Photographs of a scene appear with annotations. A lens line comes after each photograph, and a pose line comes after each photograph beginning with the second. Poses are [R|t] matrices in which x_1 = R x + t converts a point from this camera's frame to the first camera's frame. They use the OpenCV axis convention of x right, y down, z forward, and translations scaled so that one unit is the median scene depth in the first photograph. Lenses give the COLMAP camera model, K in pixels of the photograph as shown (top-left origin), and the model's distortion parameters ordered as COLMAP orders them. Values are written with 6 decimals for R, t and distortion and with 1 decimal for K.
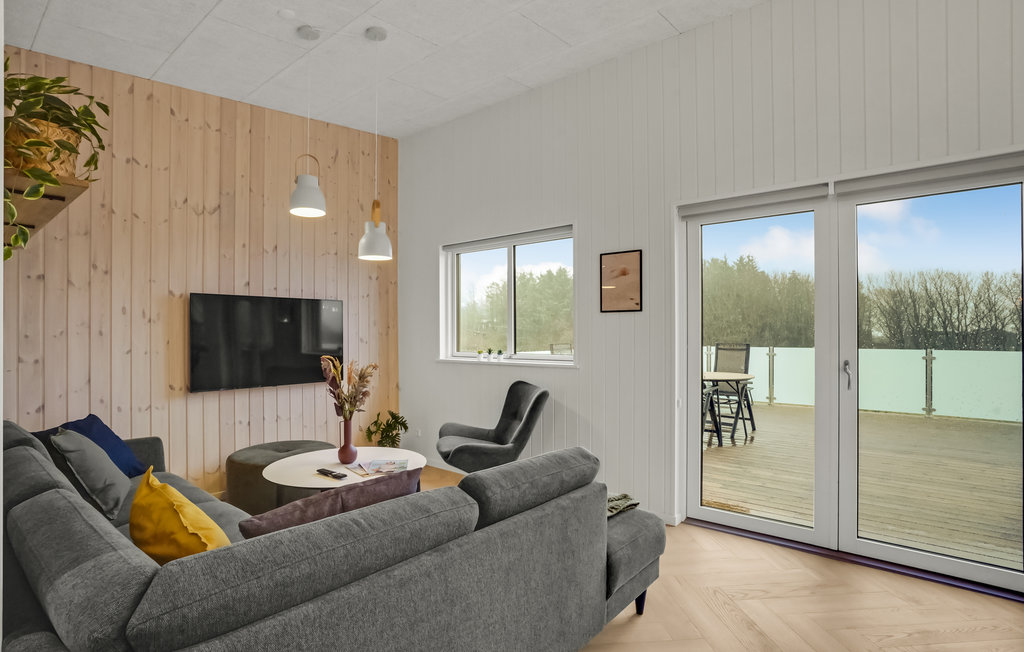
lens RADIAL K [[504.3, 0, 495.4], [0, 504.3, 330.1], [0, 0, 1]] dist [-0.001765, -0.000100]
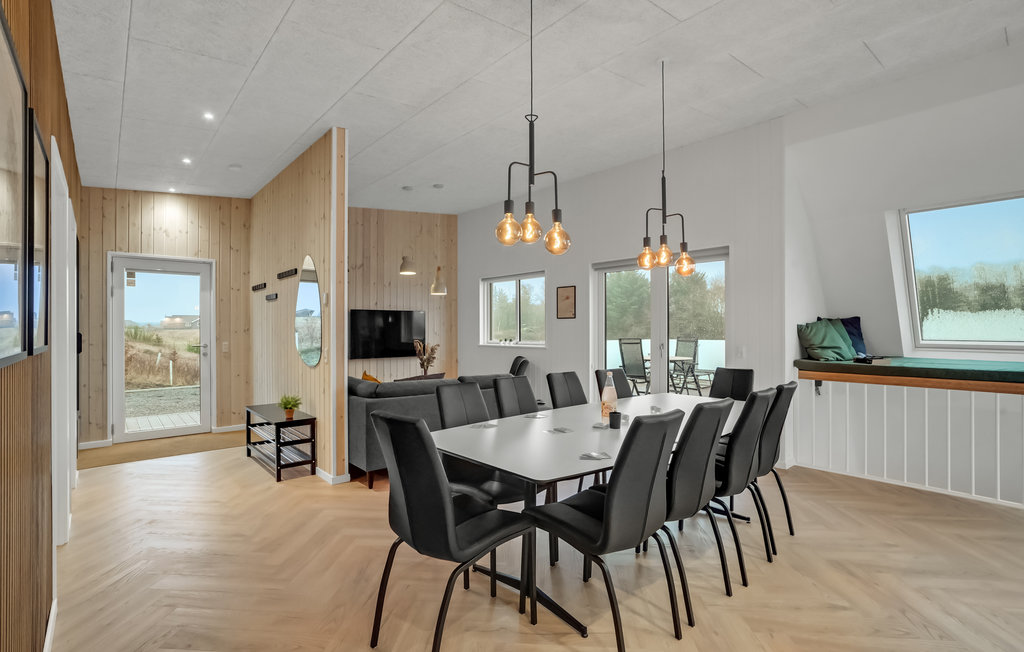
lens RADIAL K [[479.1, 0, 512.0], [0, 479.1, 326.0], [0, 0, 1]] dist [-0.022297, 0.000127]
pose [[0.992061, -0.002100, -0.125739, 0.231249], [0.002062, 0.999998, -0.000428, -0.005712], [0.125740, 0.000166, 0.992063, -0.689493]]
